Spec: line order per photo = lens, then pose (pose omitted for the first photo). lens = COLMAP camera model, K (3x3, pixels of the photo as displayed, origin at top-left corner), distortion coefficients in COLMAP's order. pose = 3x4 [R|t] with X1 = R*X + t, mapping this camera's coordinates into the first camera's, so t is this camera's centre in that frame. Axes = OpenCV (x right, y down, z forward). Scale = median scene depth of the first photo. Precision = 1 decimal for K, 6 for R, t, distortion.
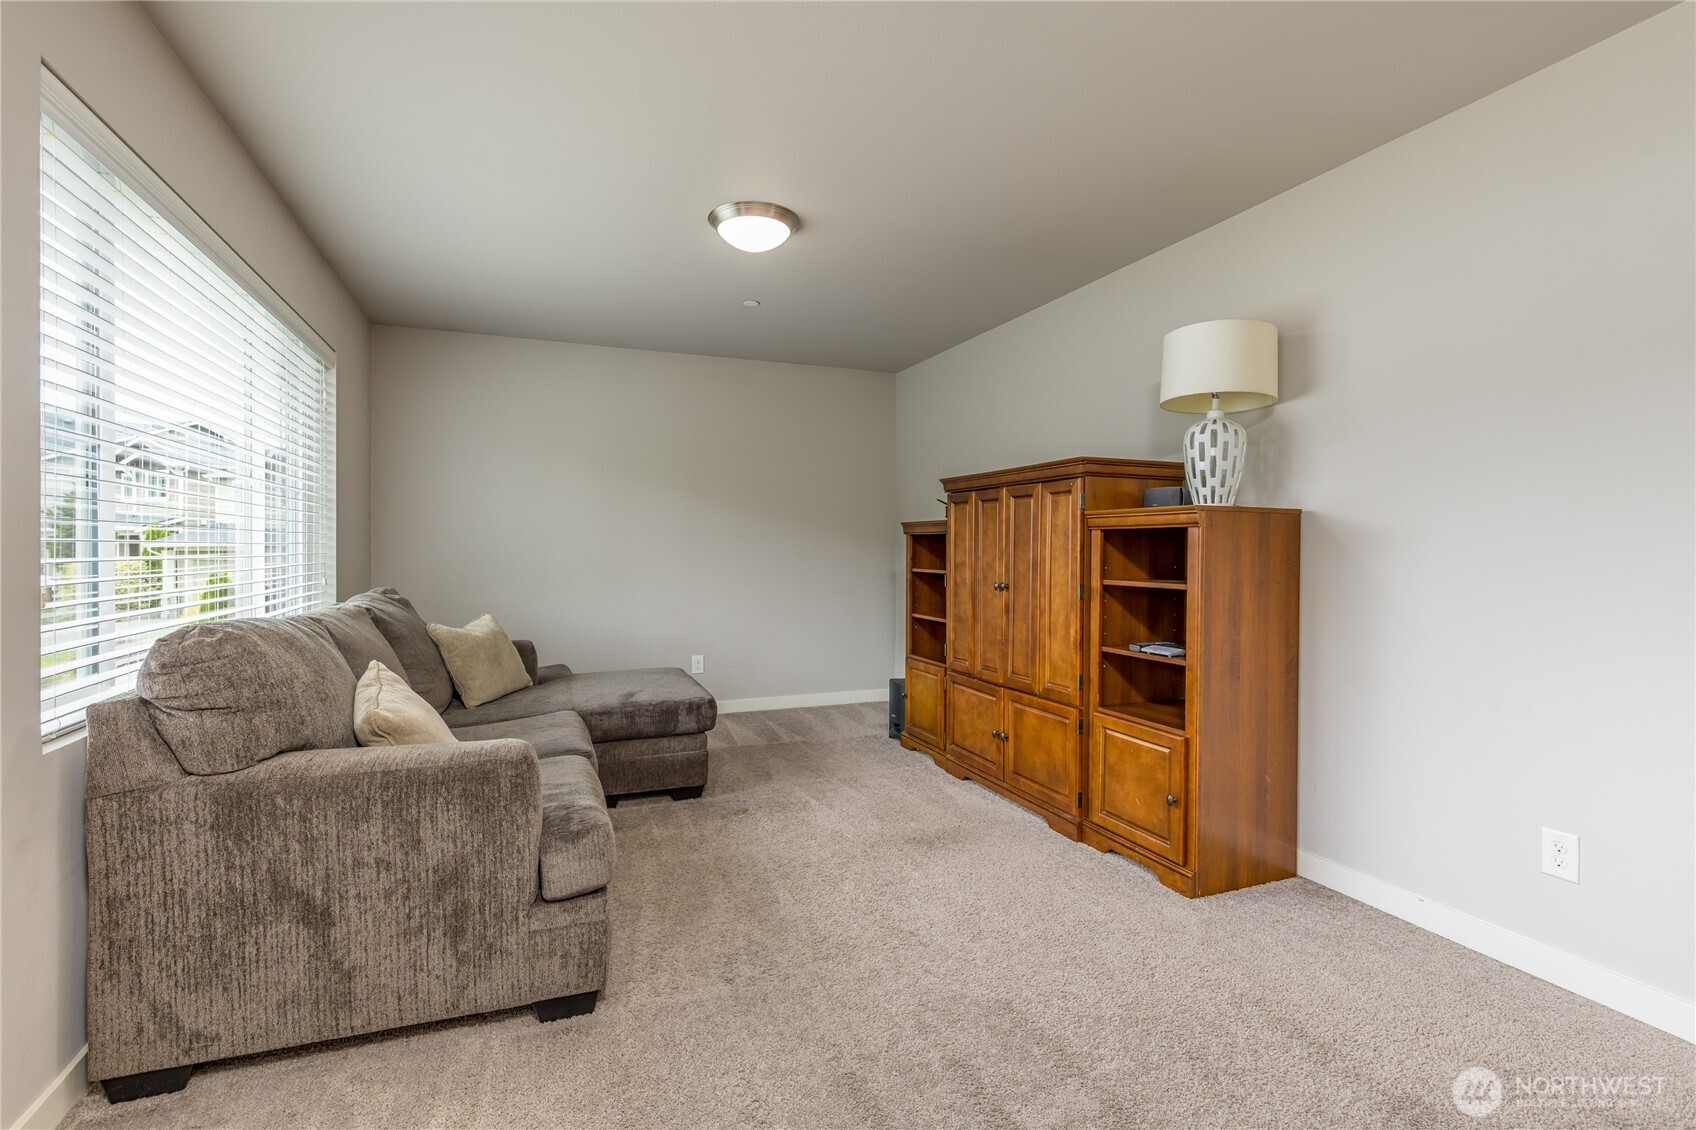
lens RADIAL K [[772.2, 0, 842.3], [0, 772.2, 554.5], [0, 0, 1]] dist [0.004991, 0.000082]
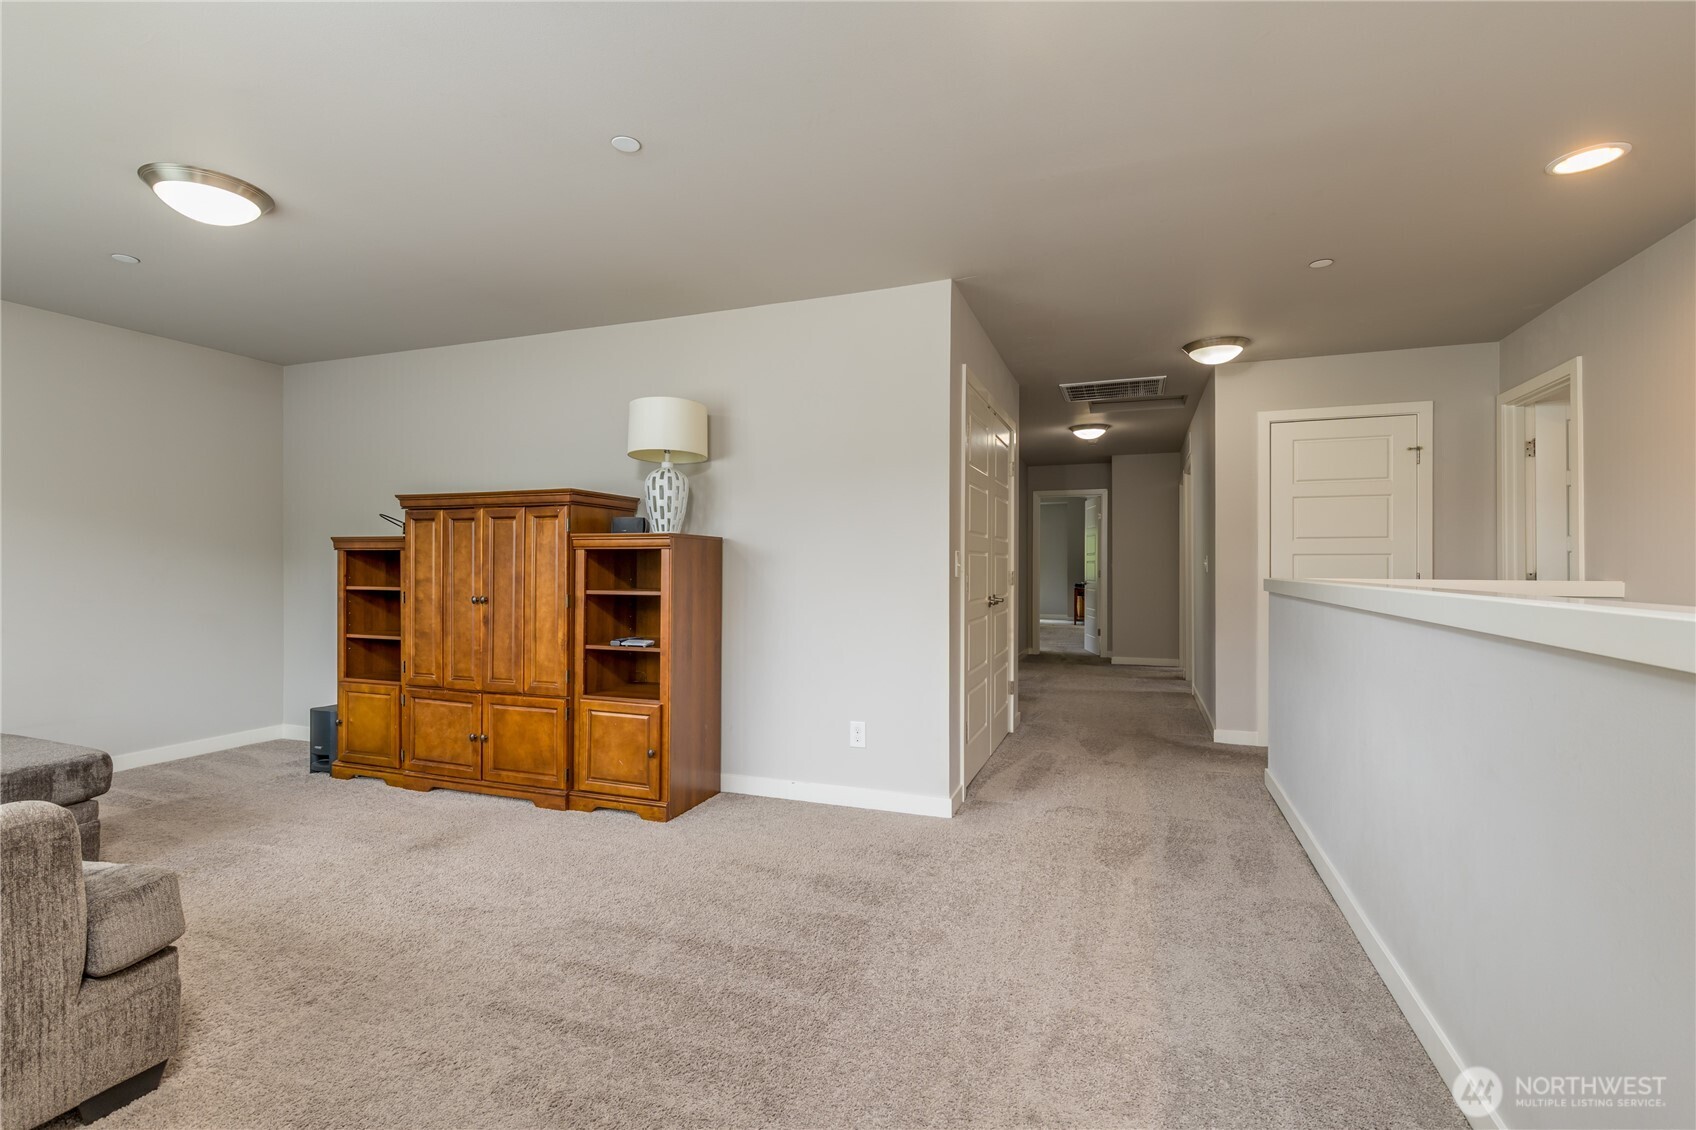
lens RADIAL K [[772.2, 0, 849.7], [0, 772.2, 564.2], [0, 0, 1]] dist [0.004991, 0.000082]
pose [[0.664929, -0.002211, 0.746903, -0.307008], [0.007683, 0.999963, -0.003880, -0.000464], [-0.746867, 0.008318, 0.664921, -0.128844]]
